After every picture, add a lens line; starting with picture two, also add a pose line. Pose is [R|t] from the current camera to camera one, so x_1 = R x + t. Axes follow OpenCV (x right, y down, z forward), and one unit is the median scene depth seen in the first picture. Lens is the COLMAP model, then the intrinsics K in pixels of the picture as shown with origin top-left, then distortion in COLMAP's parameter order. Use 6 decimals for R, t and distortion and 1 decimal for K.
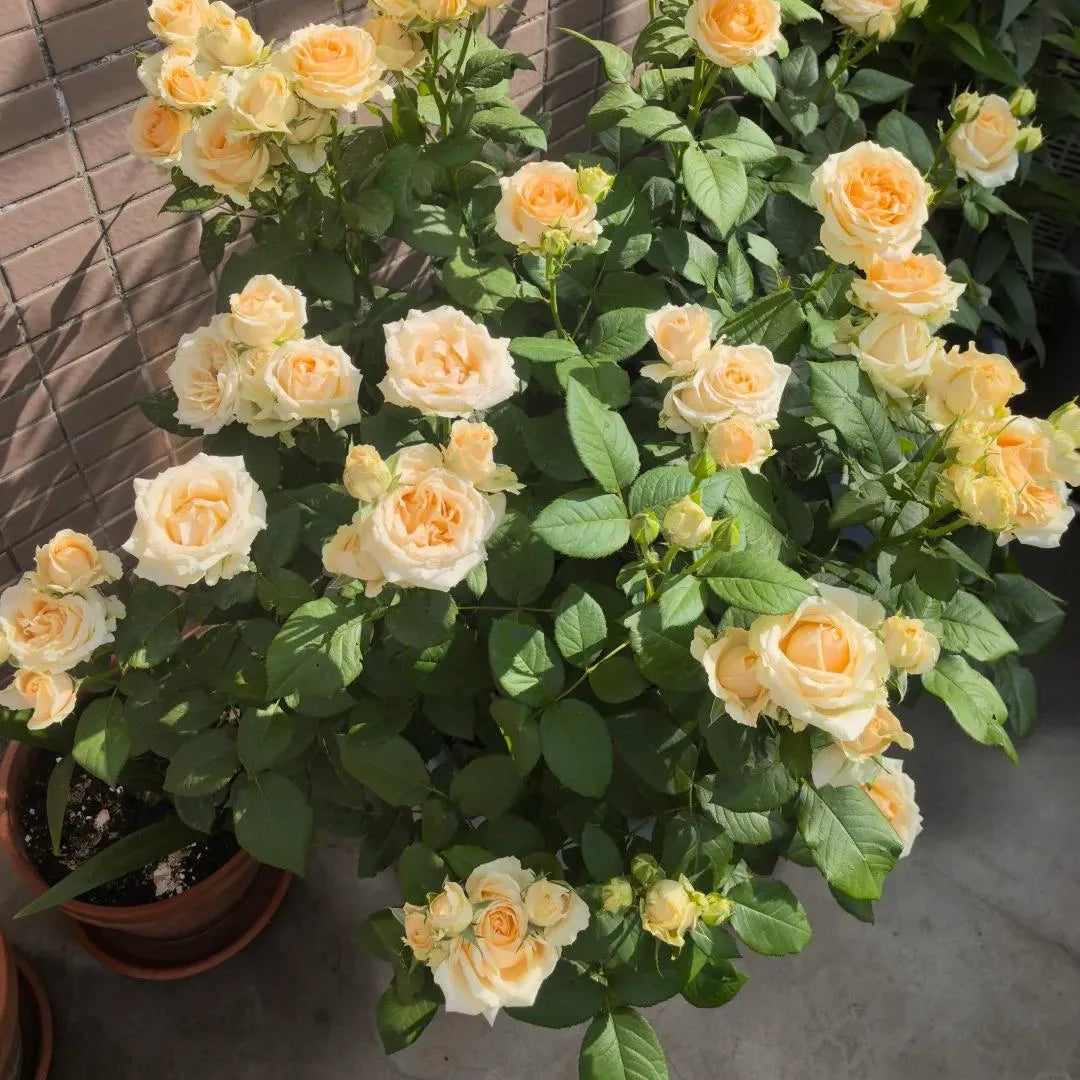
lens RADIAL K [[1142.6, 0, 534.0], [0, 1142.6, 390.3], [0, 0, 1]] dist [0.085876, -0.154662]
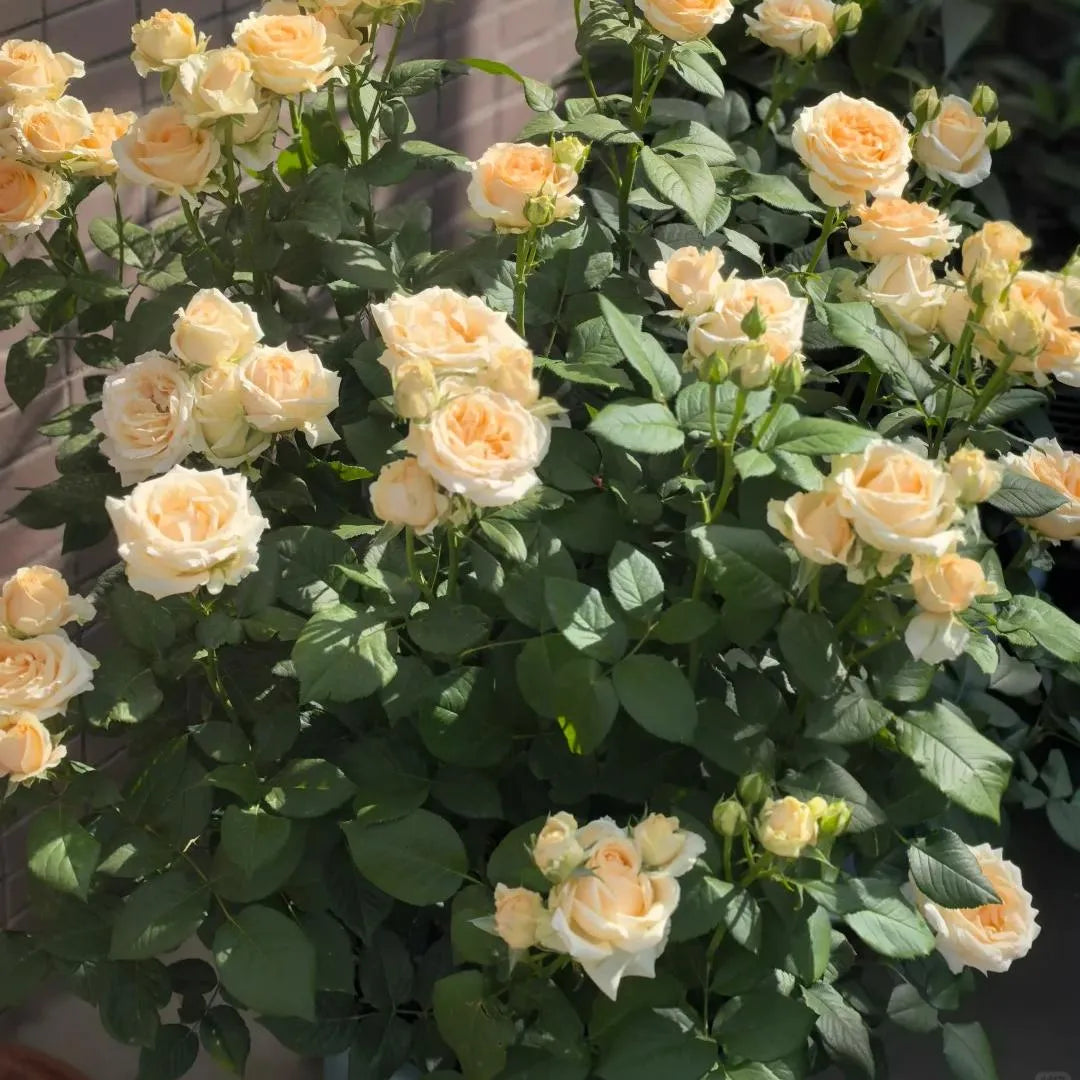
lens RADIAL K [[2260.3, 0, 539.5], [0, 2260.3, 415.3], [0, 0, 1]] dist [0.150183, -0.562574]
pose [[0.978135, -0.088563, 0.188174, -0.346130], [0.138729, 0.951932, -0.273095, 0.536506], [-0.154942, 0.293228, 0.943403, -0.697723]]
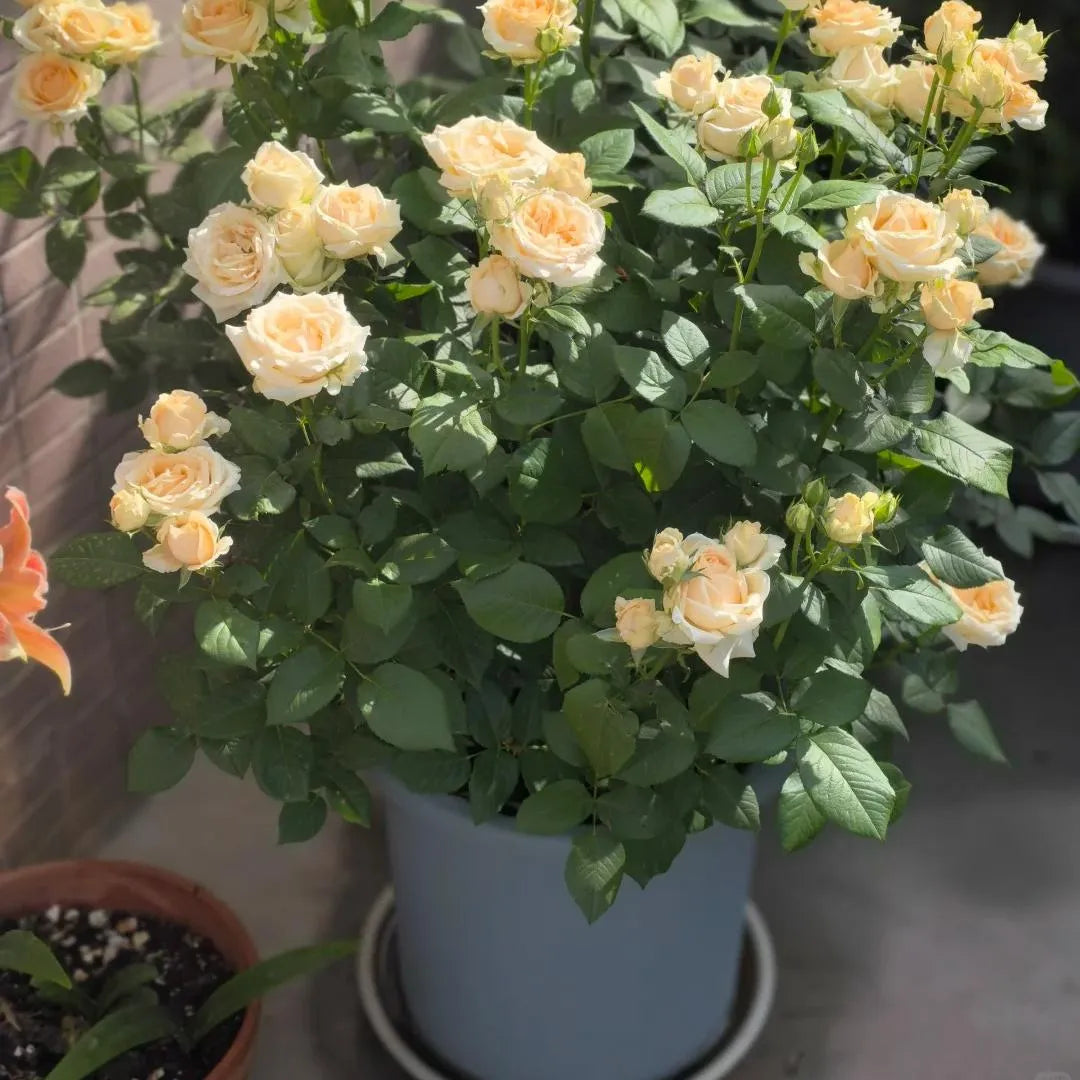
lens RADIAL K [[2260.3, 0, 539.5], [0, 2260.3, 415.3], [0, 0, 1]] dist [0.150183, -0.562574]
pose [[0.935334, -0.216919, 0.279457, -0.665098], [0.280730, 0.935807, -0.213206, 0.654282], [-0.215270, 0.277871, 0.936187, -0.900356]]
